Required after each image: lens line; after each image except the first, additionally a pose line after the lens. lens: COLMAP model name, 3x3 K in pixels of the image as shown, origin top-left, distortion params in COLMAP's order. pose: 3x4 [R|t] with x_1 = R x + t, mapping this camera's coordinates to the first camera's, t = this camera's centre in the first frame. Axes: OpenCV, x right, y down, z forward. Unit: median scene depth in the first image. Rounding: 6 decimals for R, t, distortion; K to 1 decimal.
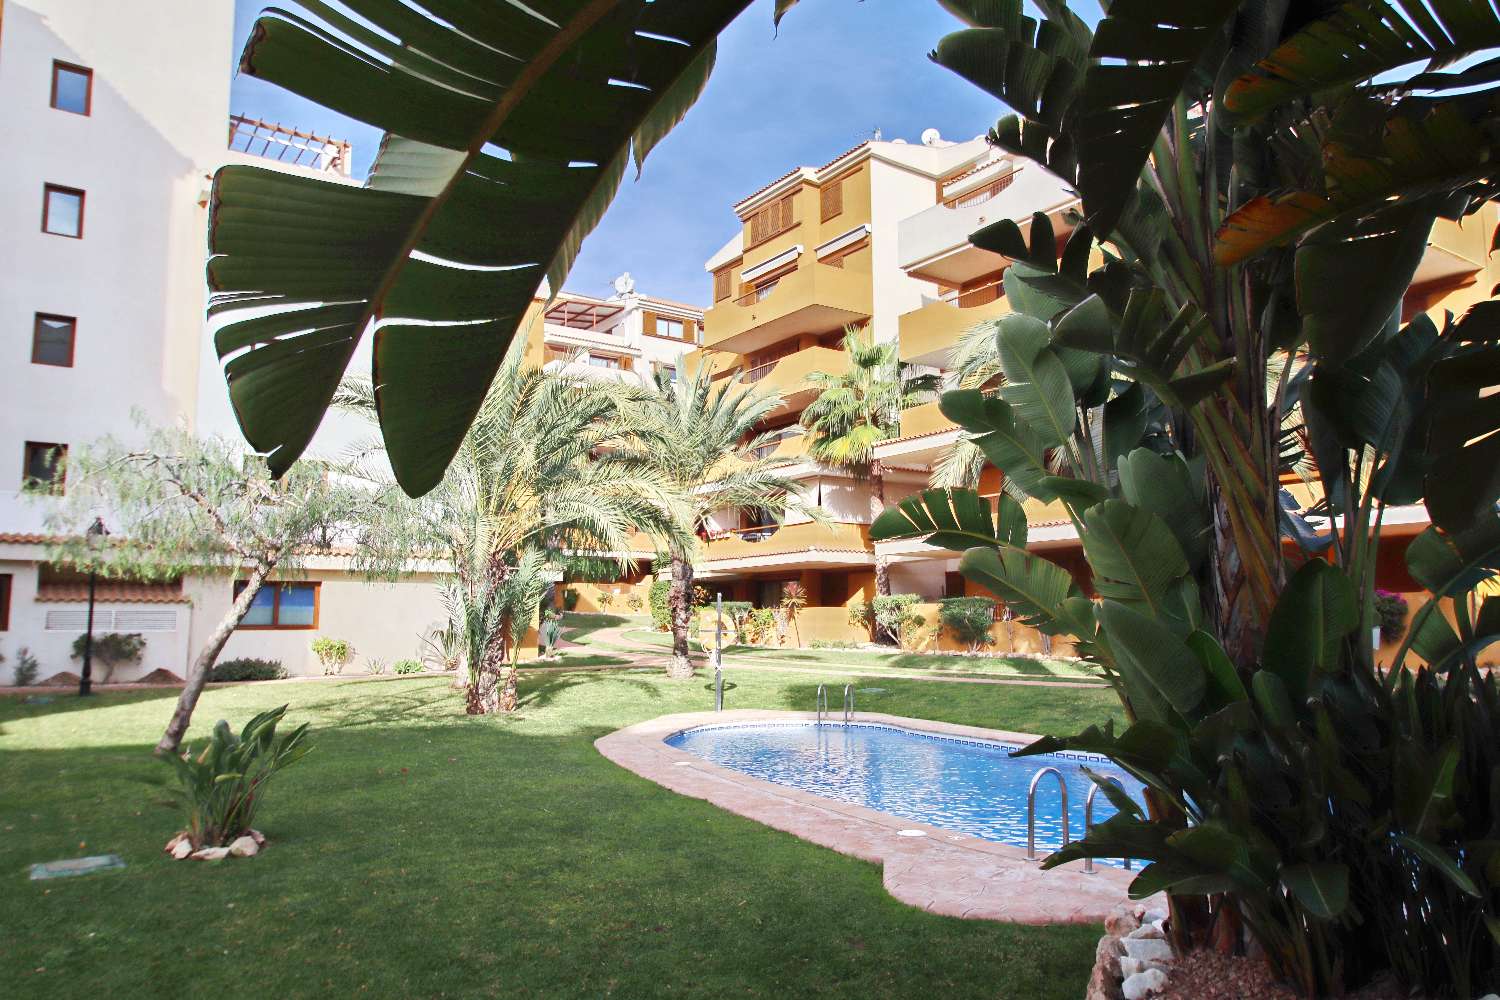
lens RADIAL K [[1086.3, 0, 750.0], [0, 1086.3, 500.0], [0, 0, 1]] dist [-0.001102, -0.000080]
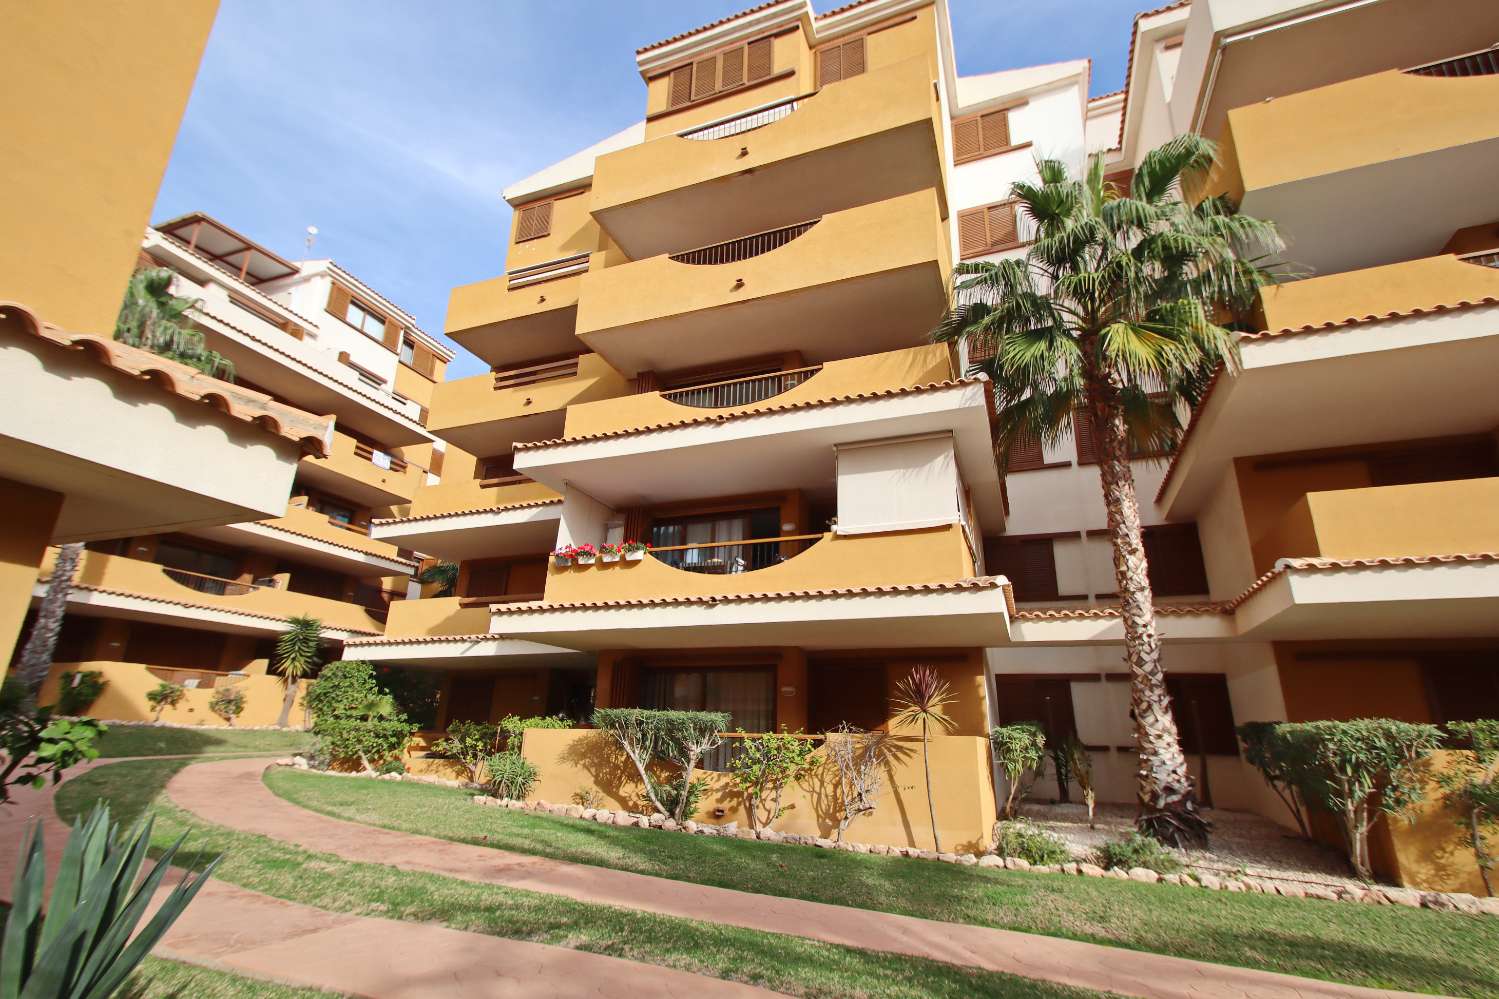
lens RADIAL K [[696.4, 0, 772.0], [0, 696.4, 523.0], [0, 0, 1]] dist [0.001826, 0.000215]
pose [[0.810520, 0.185268, 0.555637, -0.096572], [-0.084070, 0.975631, -0.202673, 0.051489], [-0.579646, 0.117558, 0.806344, 0.524352]]
